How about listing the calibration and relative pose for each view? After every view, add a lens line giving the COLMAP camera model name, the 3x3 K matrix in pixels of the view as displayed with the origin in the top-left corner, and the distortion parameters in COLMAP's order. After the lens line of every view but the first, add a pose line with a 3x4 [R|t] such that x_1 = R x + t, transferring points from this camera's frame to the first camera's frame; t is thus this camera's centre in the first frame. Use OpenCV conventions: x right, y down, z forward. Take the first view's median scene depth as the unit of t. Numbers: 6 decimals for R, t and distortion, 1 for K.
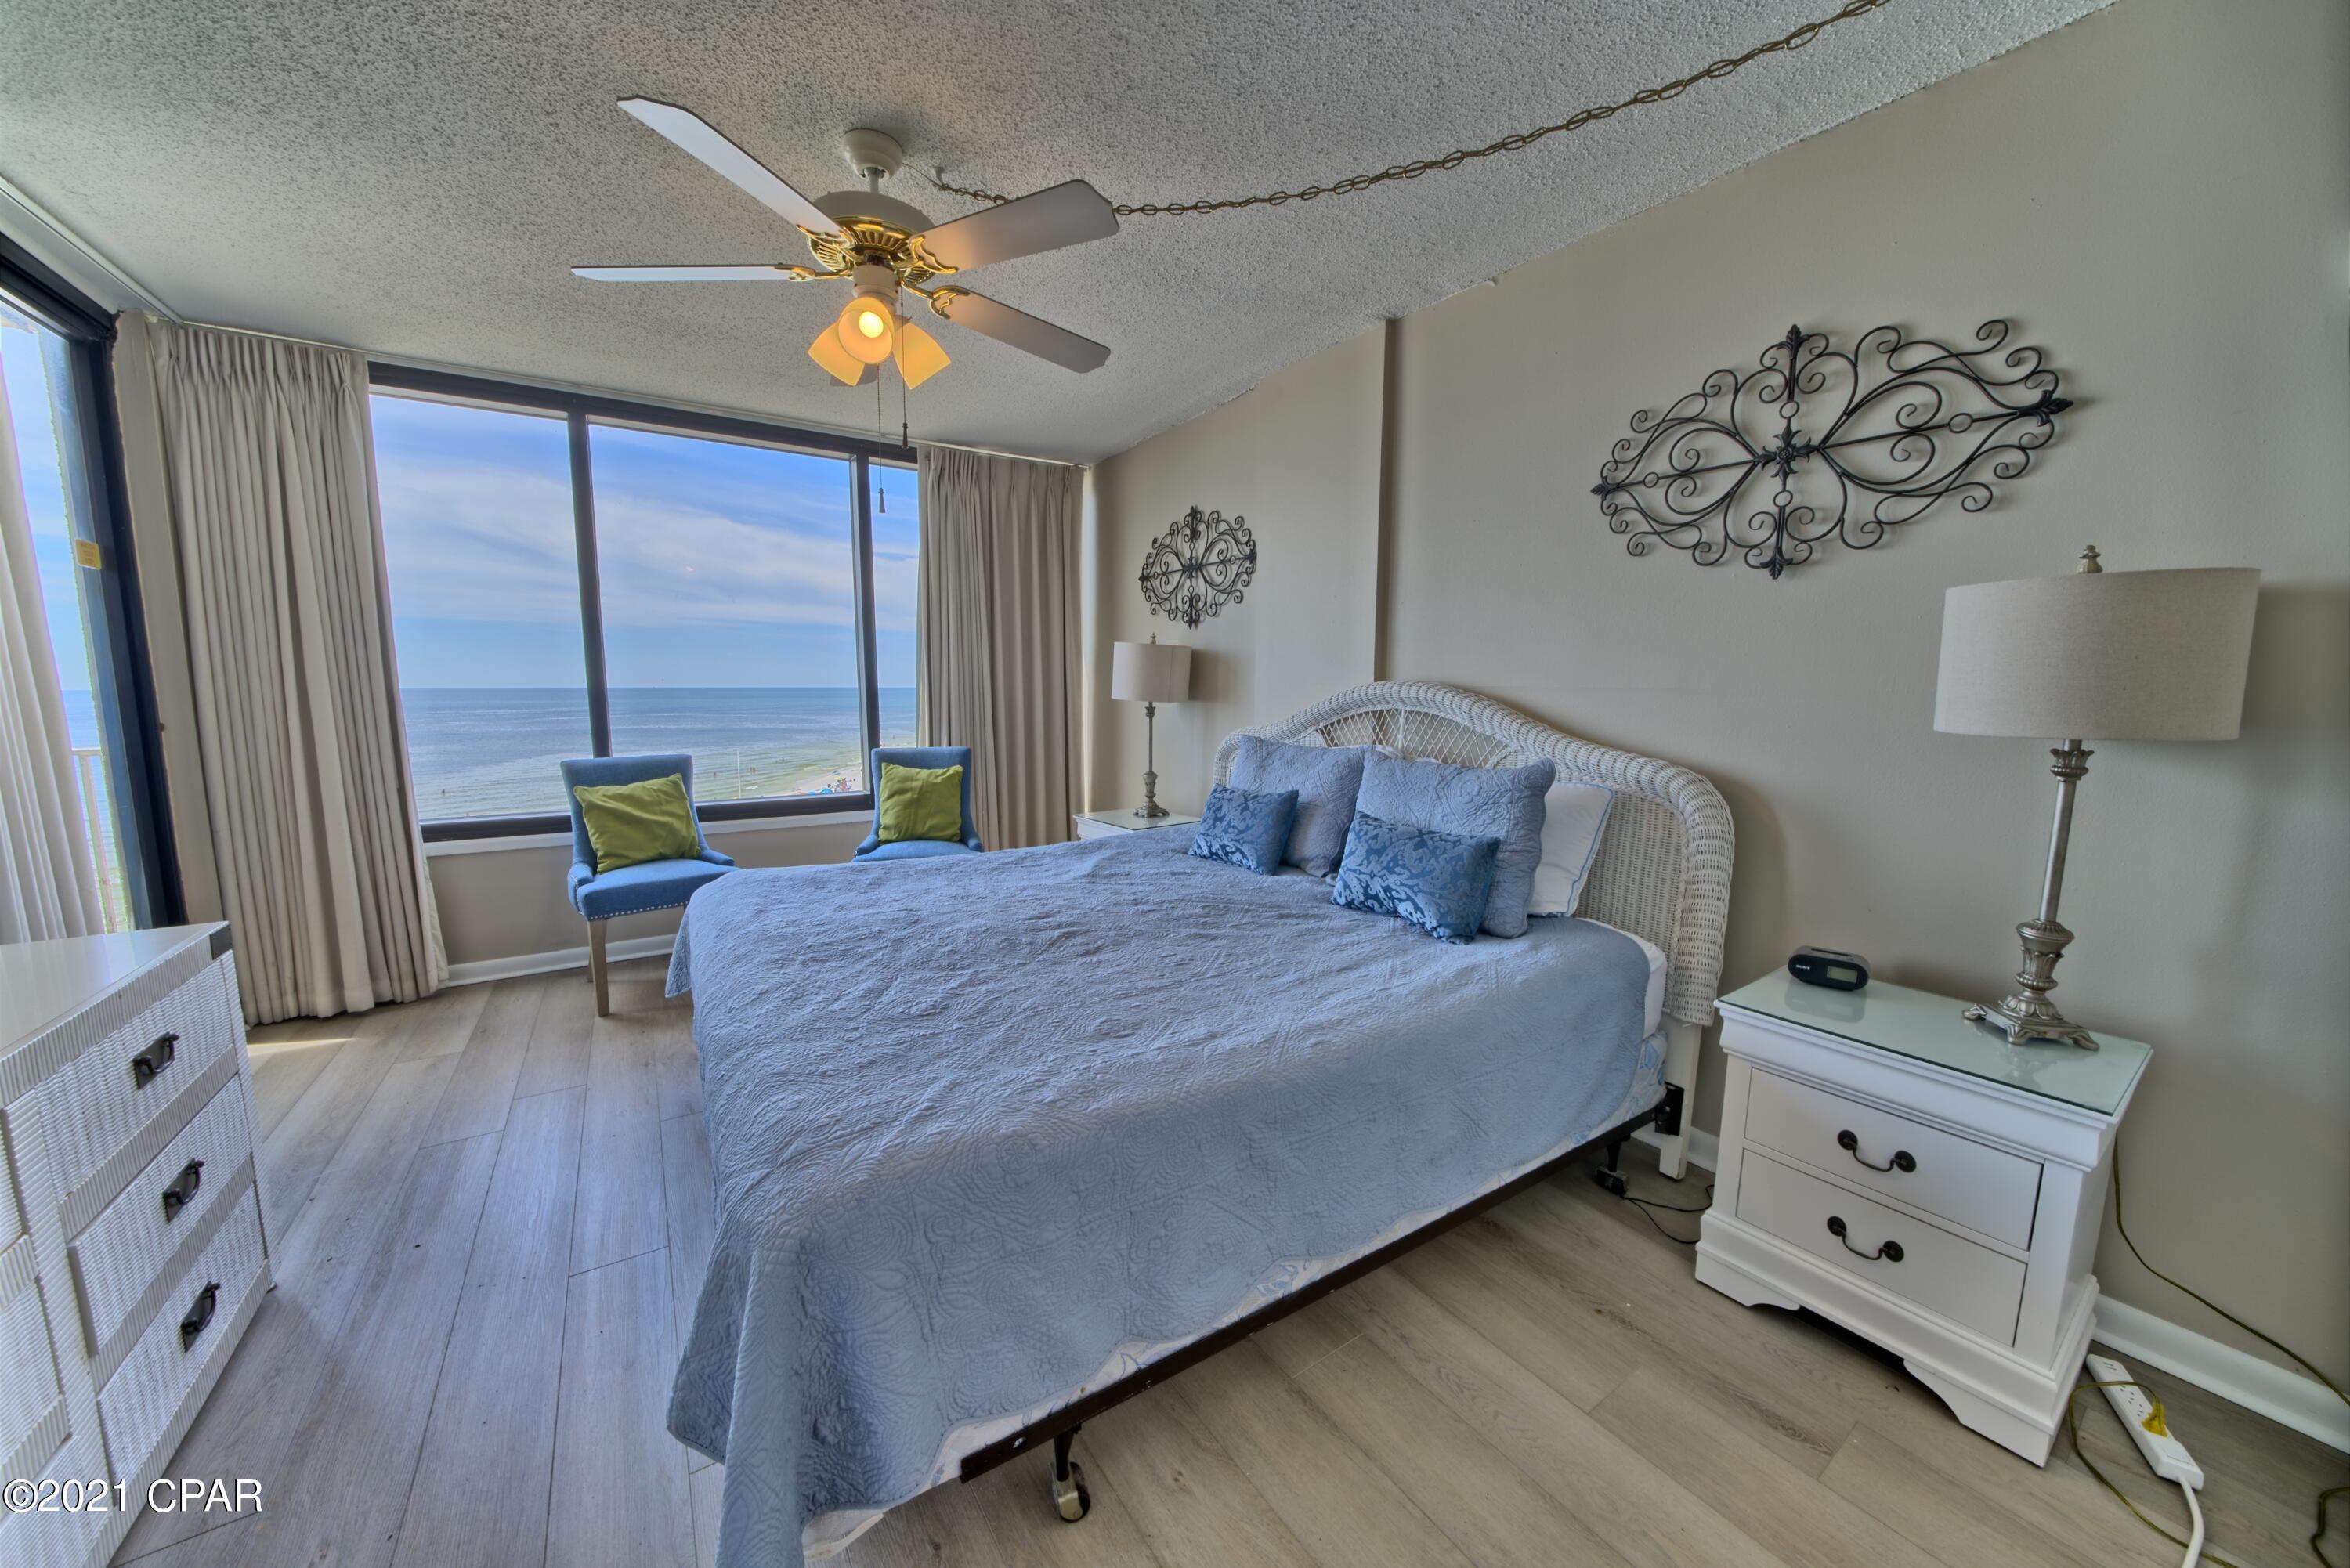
lens RADIAL K [[816.6, 0, 1171.8], [0, 816.6, 792.1], [0, 0, 1]] dist [-0.027491, 0.003439]
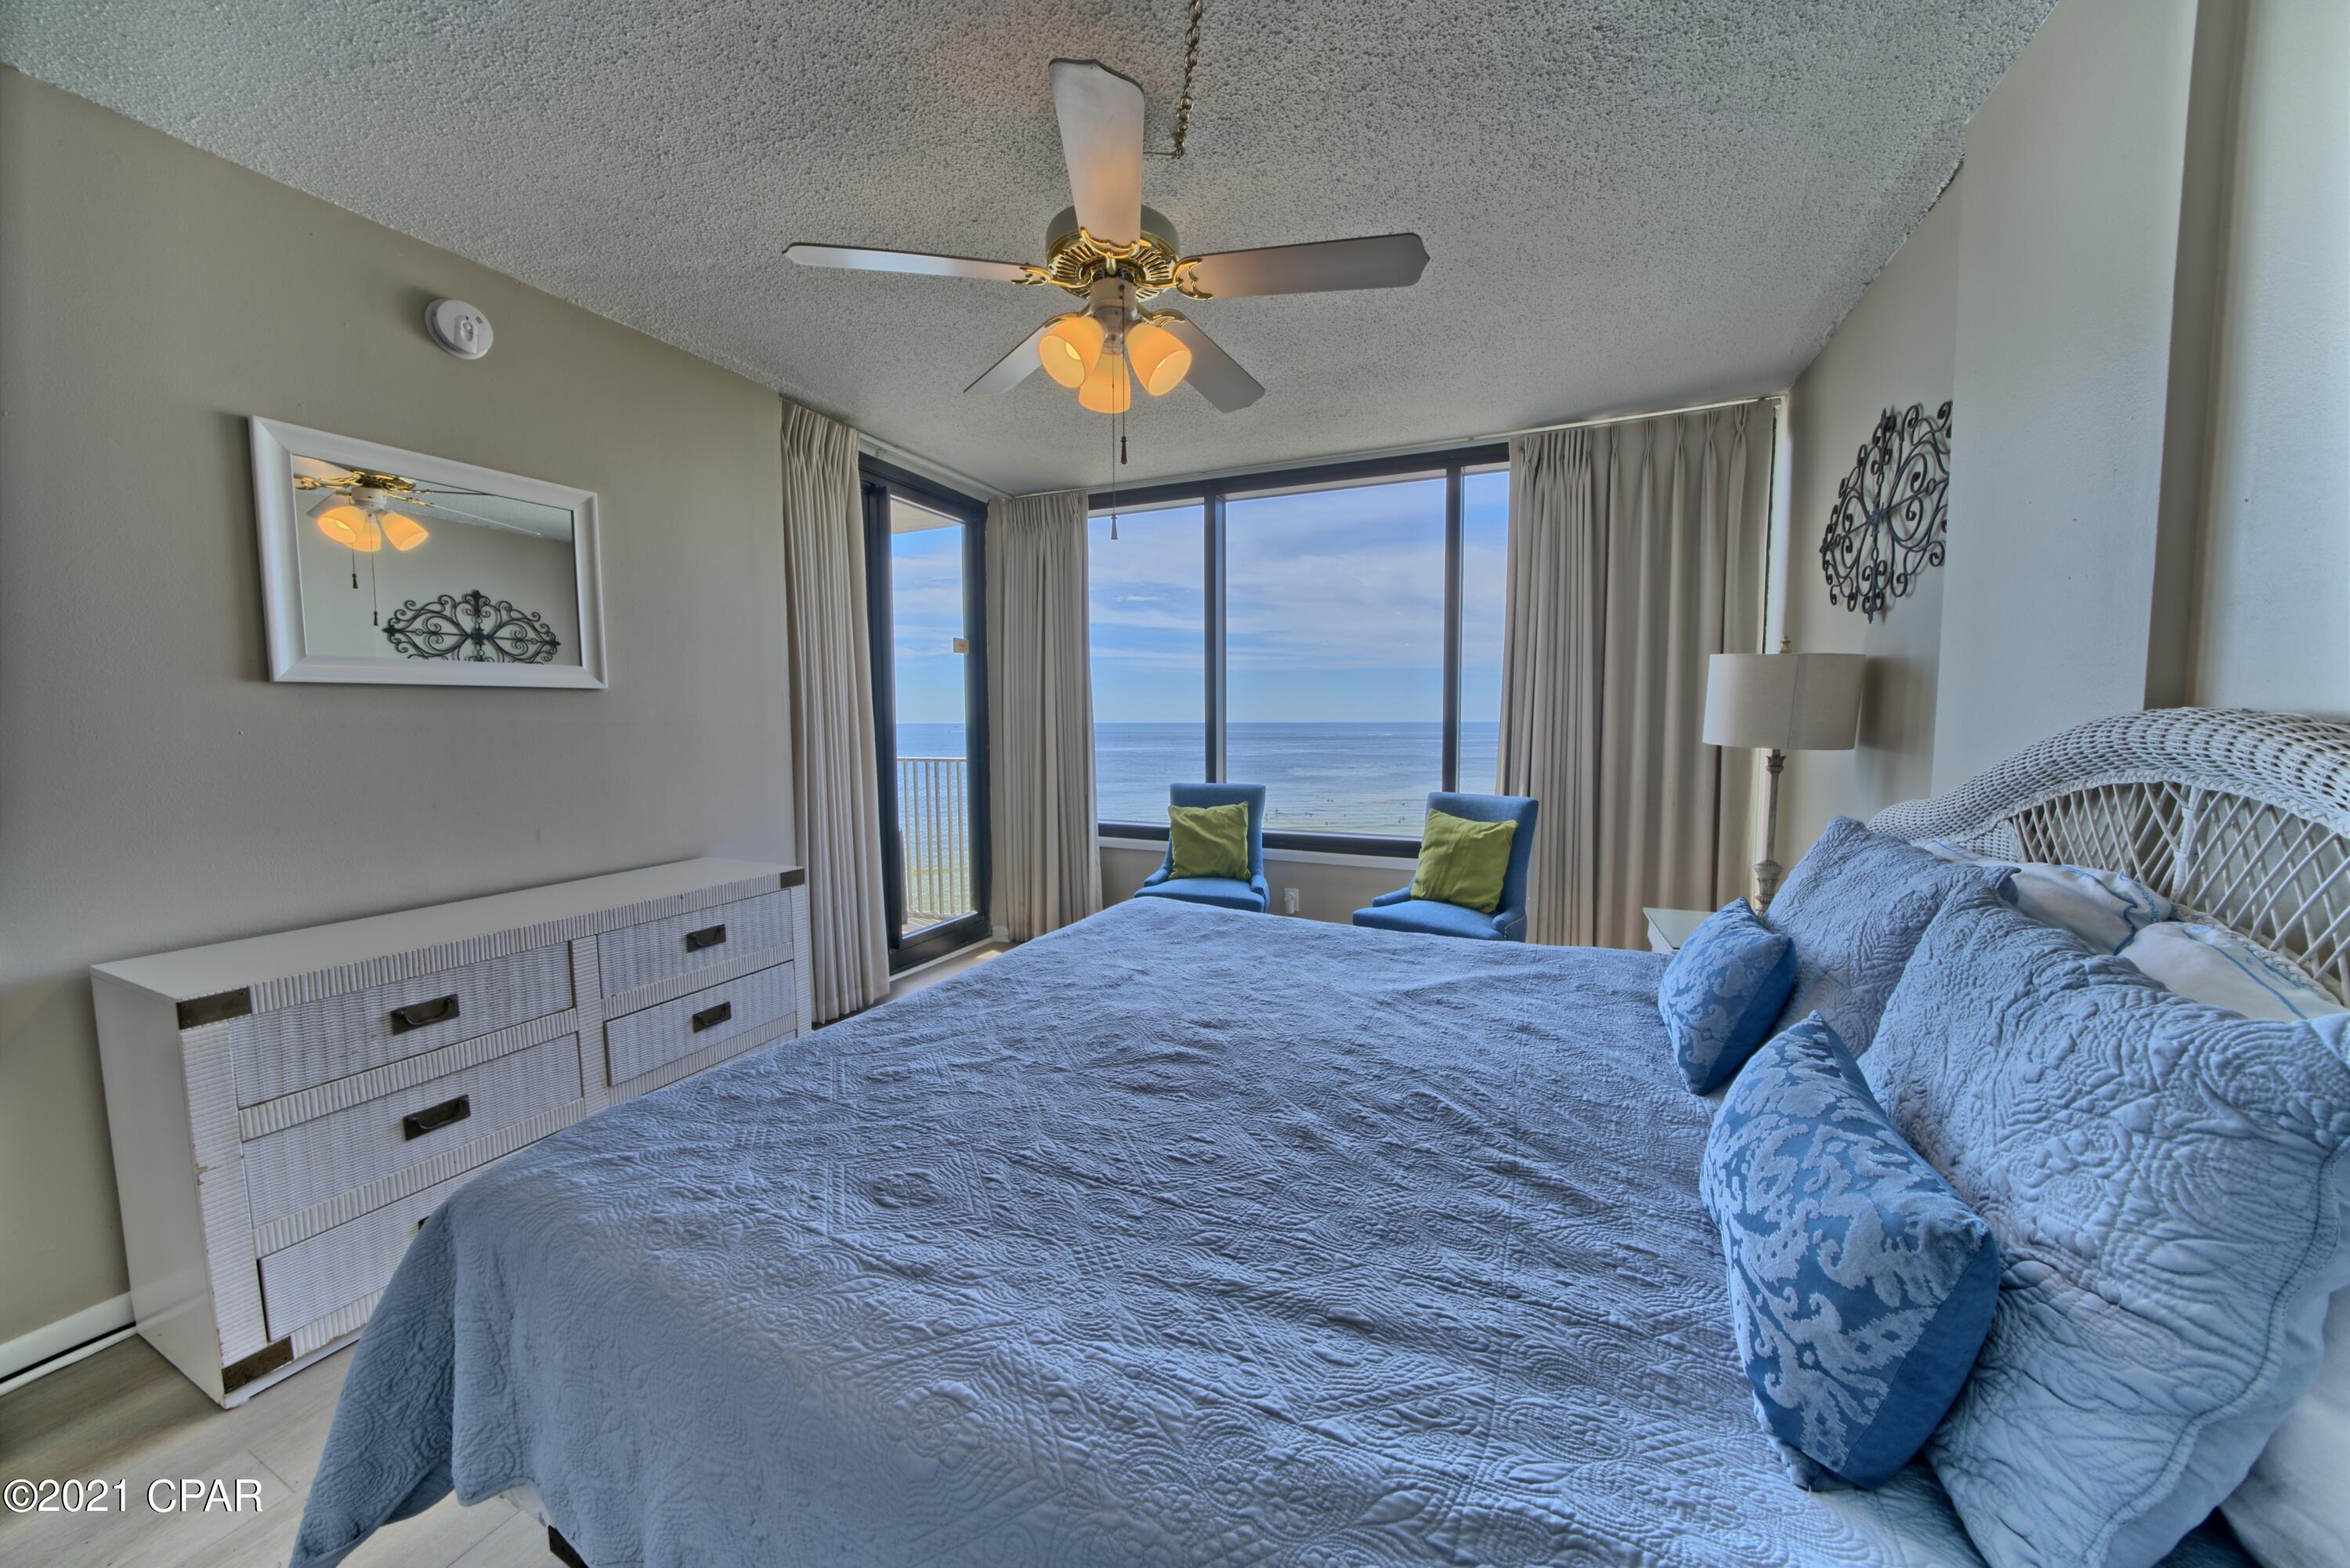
lens RADIAL K [[816.6, 0, 1178.4], [0, 816.6, 783.0], [0, 0, 1]] dist [-0.027491, 0.003439]
pose [[0.525076, 0.060471, -0.848904, 0.423299], [-0.104954, 0.994459, 0.005923, -0.067937], [0.844559, 0.085986, 0.528513, 0.507811]]
